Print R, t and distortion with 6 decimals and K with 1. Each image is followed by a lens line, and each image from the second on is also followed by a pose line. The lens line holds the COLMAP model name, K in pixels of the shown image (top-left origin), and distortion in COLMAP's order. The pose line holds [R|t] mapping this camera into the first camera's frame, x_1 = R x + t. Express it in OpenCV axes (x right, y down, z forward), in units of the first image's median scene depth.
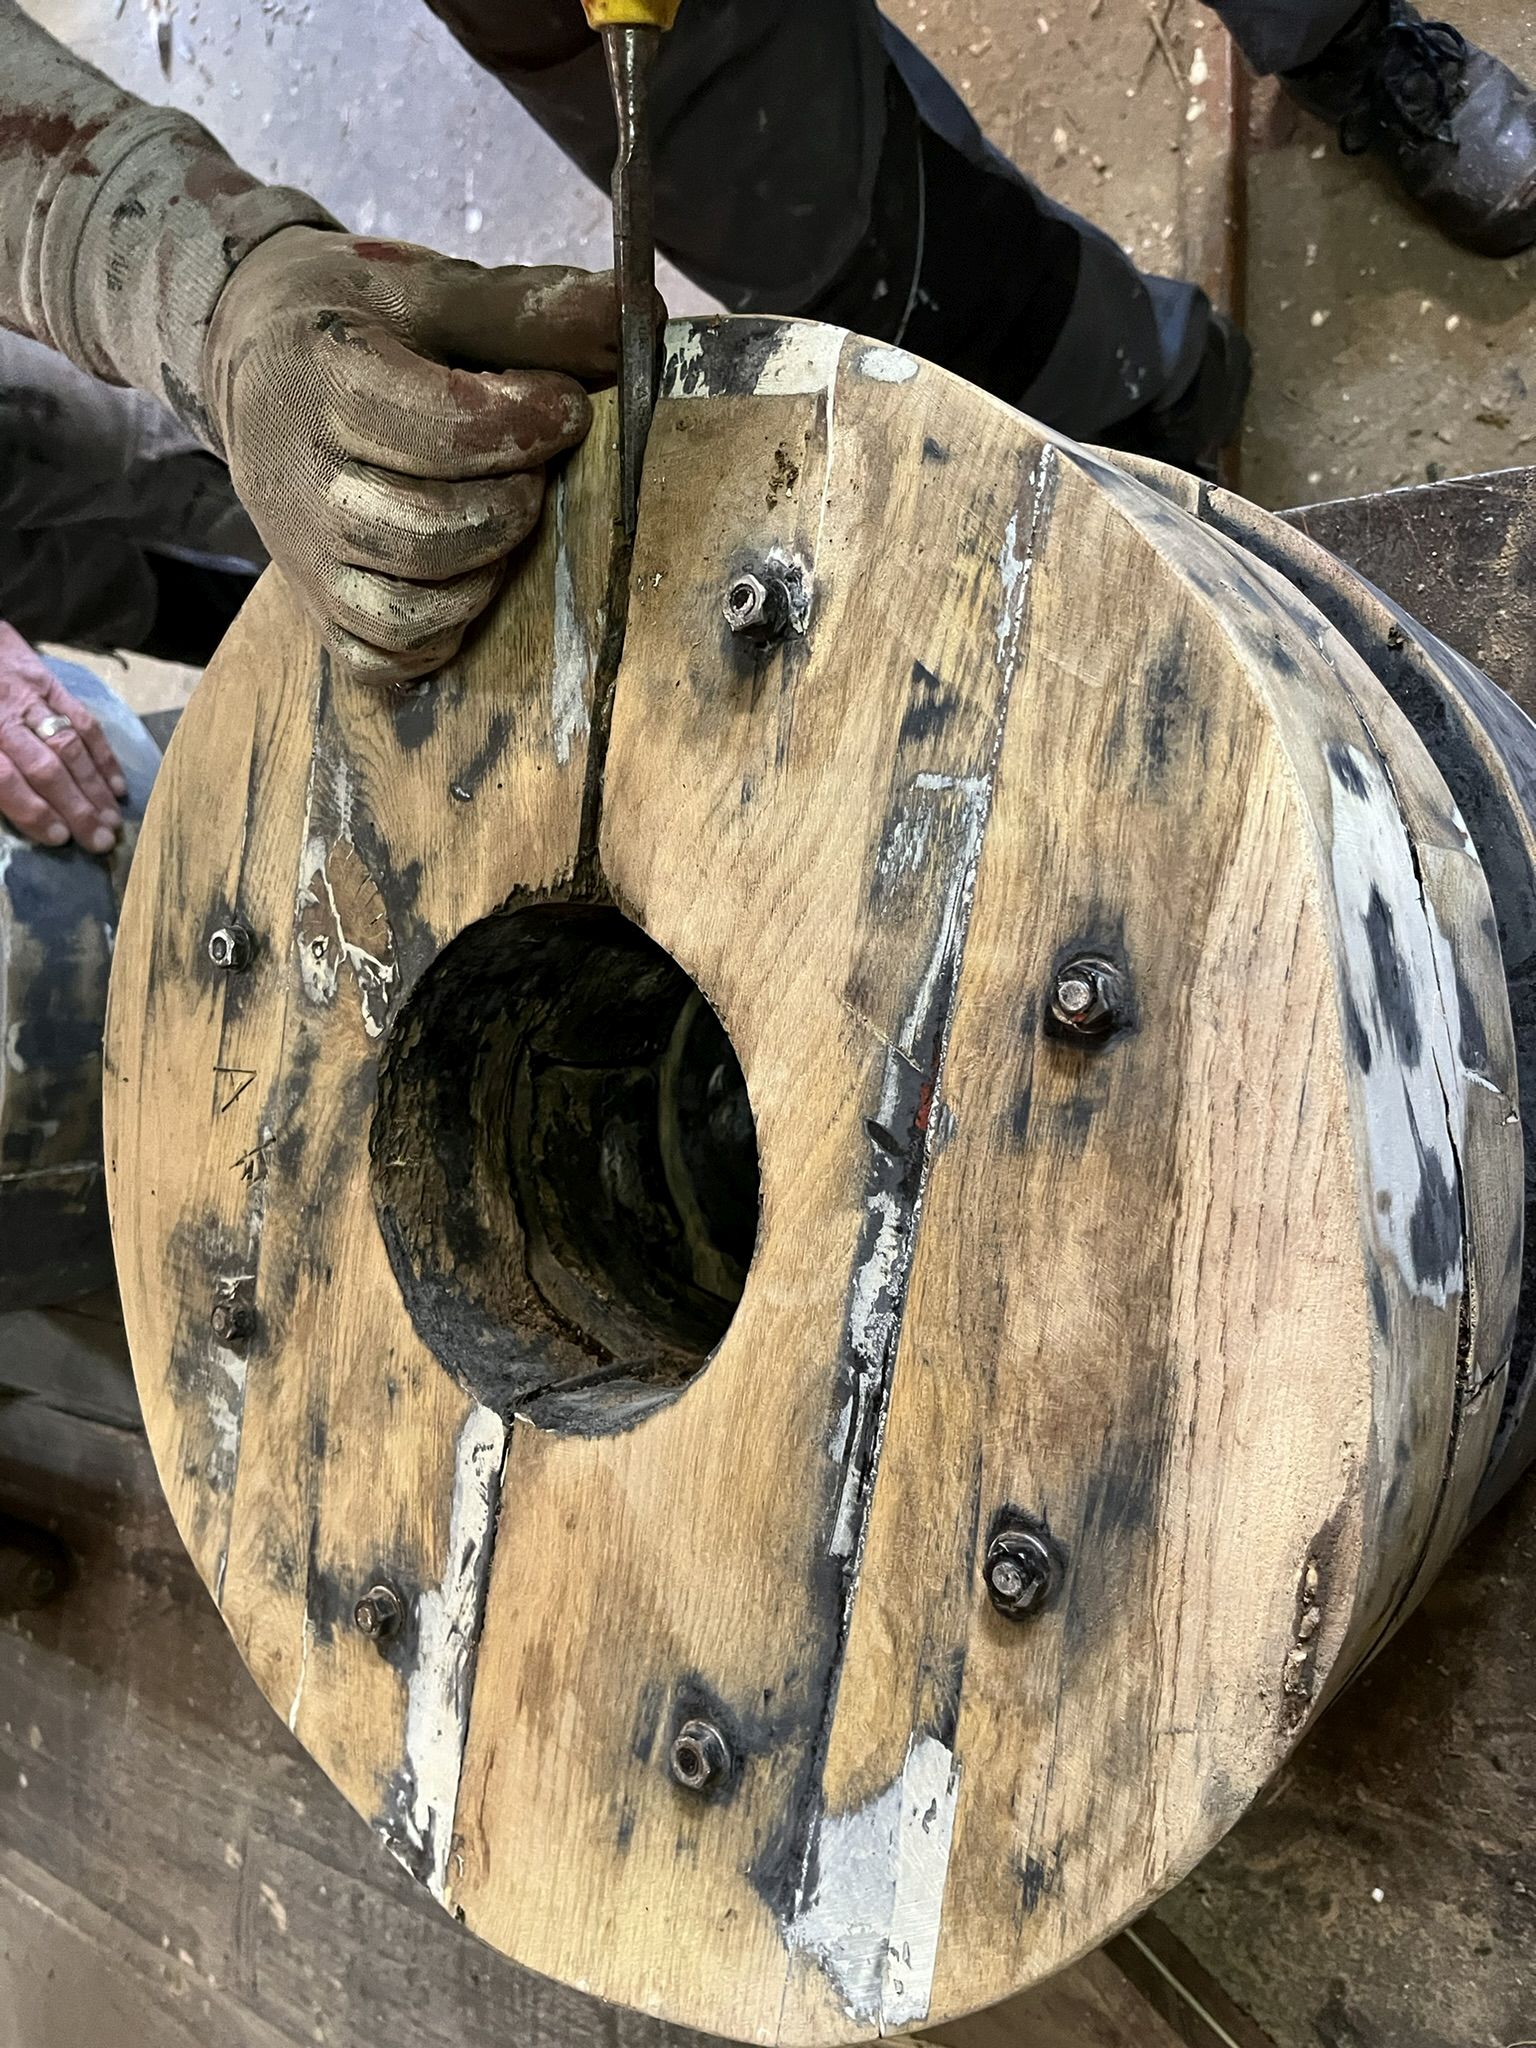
lens RADIAL K [[1579.4, 0, 761.5], [0, 1579.4, 1026.5], [0, 0, 1]] dist [-0.000212, -0.042445]
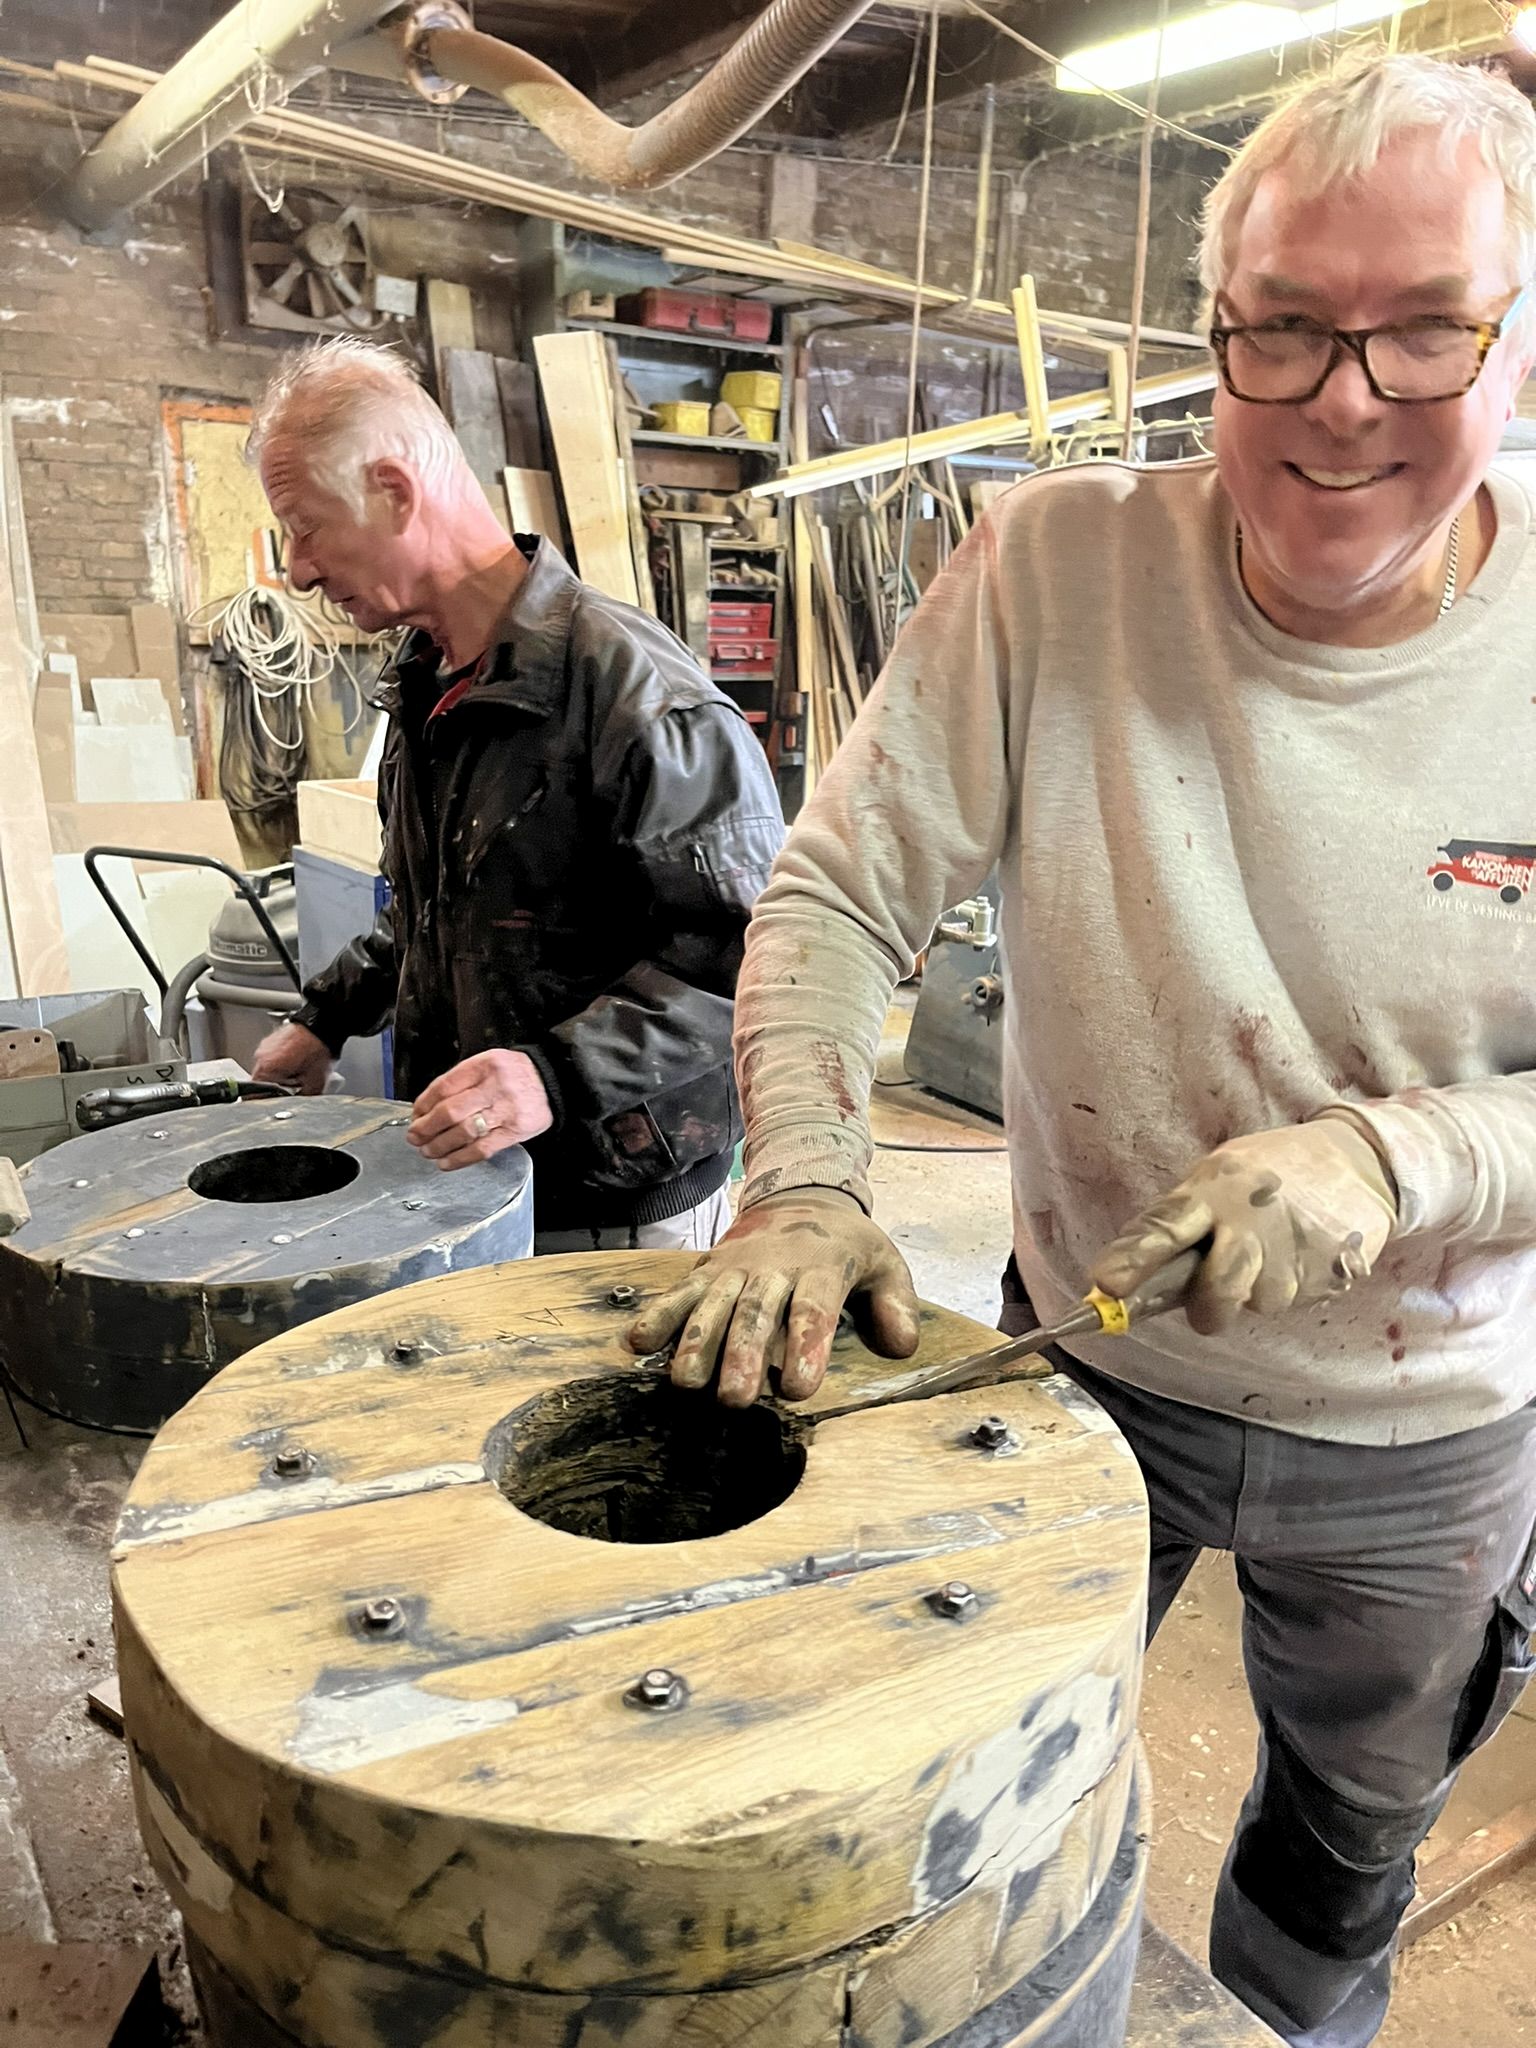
lens RADIAL K [[1579.4, 0, 769.7], [0, 1579.4, 1025.7], [0, 0, 1]] dist [-0.000212, -0.042445]
pose [[0.428552, 0.769733, -0.473133, 0.411195], [-0.821885, 0.114597, -0.558007, 0.978112], [-0.375297, 0.627996, 0.681743, -0.523713]]
